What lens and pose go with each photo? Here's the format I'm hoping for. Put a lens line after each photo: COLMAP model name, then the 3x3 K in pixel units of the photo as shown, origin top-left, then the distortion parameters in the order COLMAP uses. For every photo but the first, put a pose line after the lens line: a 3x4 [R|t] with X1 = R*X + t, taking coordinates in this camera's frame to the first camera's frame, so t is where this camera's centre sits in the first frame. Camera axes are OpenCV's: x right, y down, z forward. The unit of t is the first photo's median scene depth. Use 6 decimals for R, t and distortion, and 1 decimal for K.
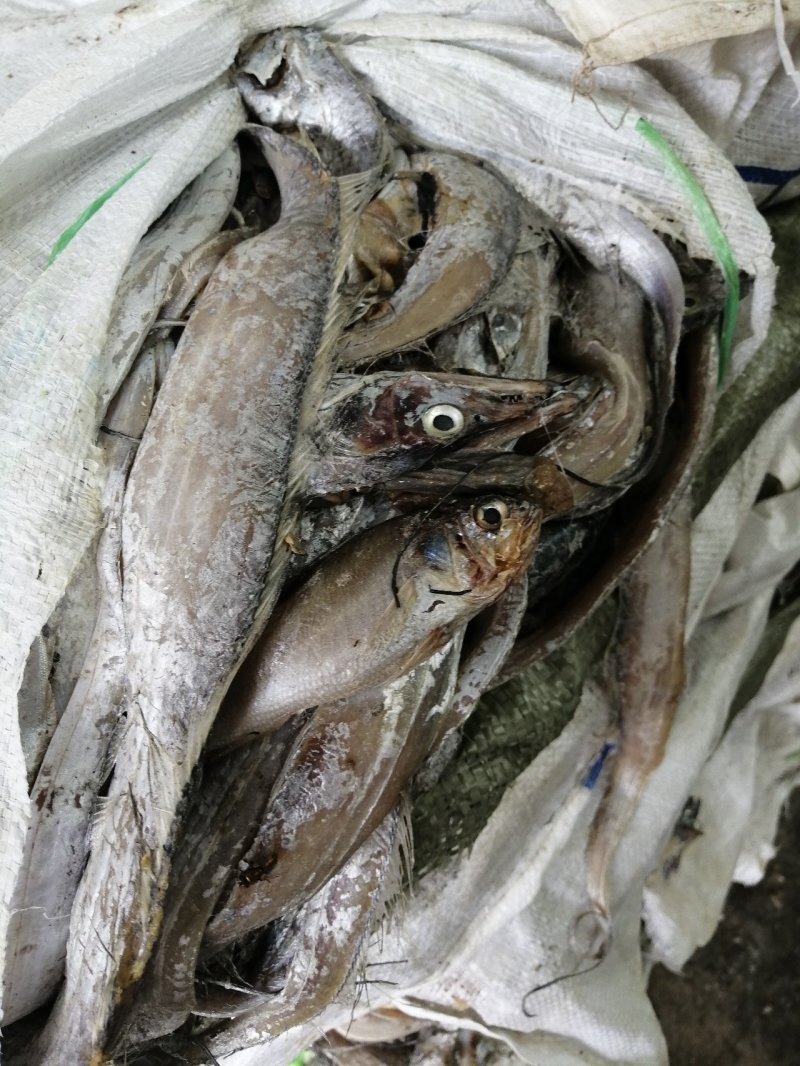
lens RADIAL K [[834.6, 0, 402.5], [0, 834.6, 519.7], [0, 0, 1]] dist [-0.012176, 0.038147]
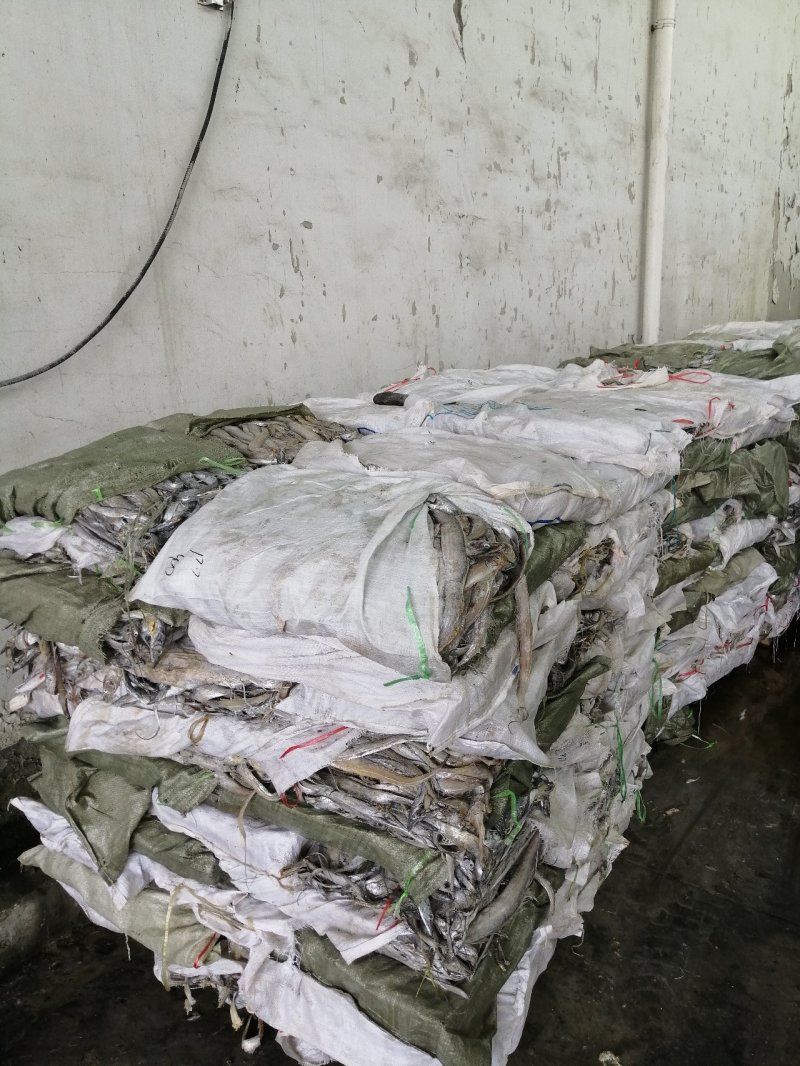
lens RADIAL K [[834.6, 0, 402.5], [0, 834.6, 519.7], [0, 0, 1]] dist [-0.012176, 0.038147]
pose [[0.972251, -0.005673, 0.233873, -1.547009], [0.119257, 0.872075, -0.474619, 1.983454], [-0.201262, 0.489339, 0.848552, -3.266421]]
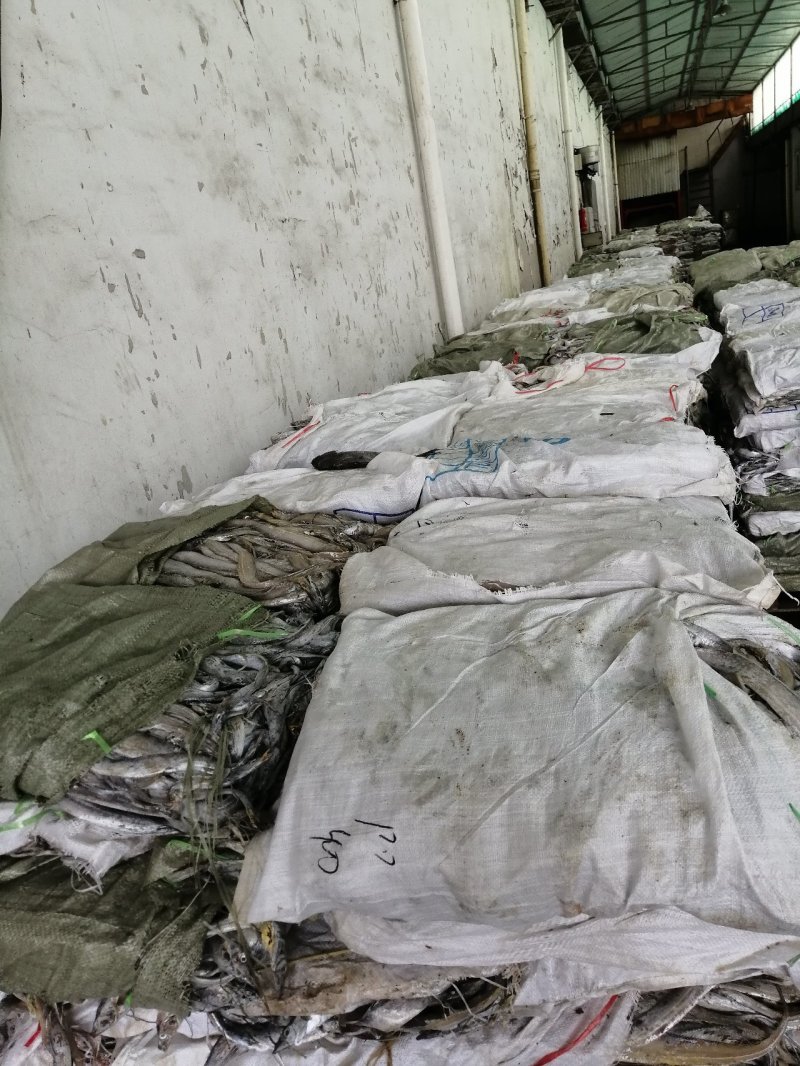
lens RADIAL K [[834.6, 0, 402.5], [0, 834.6, 519.7], [0, 0, 1]] dist [-0.012176, 0.038147]
pose [[0.834701, -0.213556, 0.507610, -2.815647], [0.441613, 0.810265, -0.385291, -0.124979], [-0.329017, 0.545770, 0.770638, -1.532312]]
